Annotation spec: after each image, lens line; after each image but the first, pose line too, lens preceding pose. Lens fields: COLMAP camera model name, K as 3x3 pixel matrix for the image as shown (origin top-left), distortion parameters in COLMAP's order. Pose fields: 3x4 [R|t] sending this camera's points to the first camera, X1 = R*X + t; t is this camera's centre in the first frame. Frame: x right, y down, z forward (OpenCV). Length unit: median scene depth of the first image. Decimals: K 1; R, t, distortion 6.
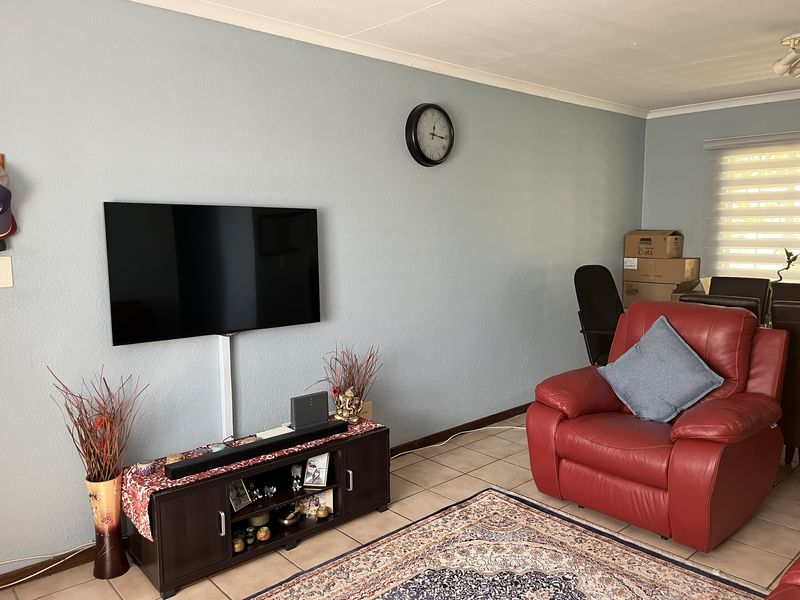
lens RADIAL K [[607.4, 0, 396.3], [0, 607.4, 304.9], [0, 0, 1]] dist [0.077195, -0.113620]
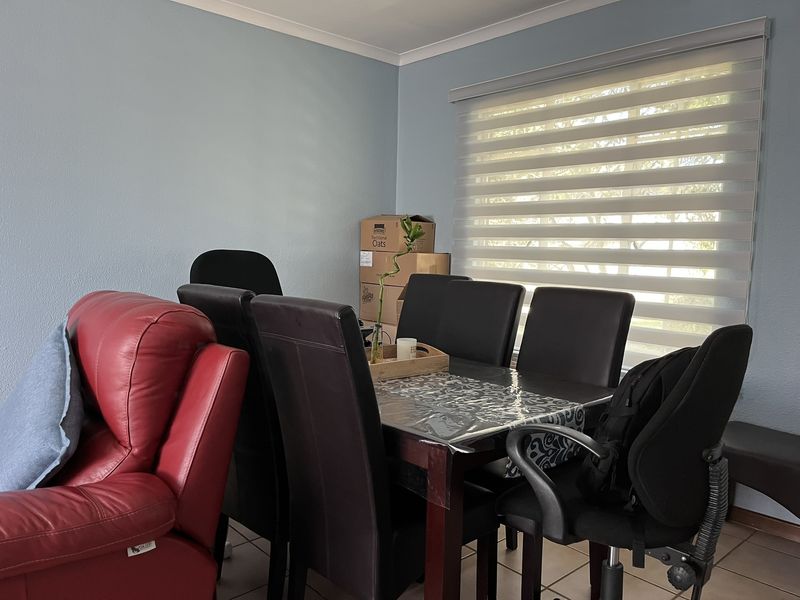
lens RADIAL K [[607.4, 0, 396.3], [0, 607.4, 304.9], [0, 0, 1]] dist [0.077195, -0.113620]
pose [[0.999358, 0.032215, -0.015671, 0.634071], [-0.032563, 0.999218, -0.022446, 0.004121], [0.014936, 0.022942, 0.999625, 0.401743]]
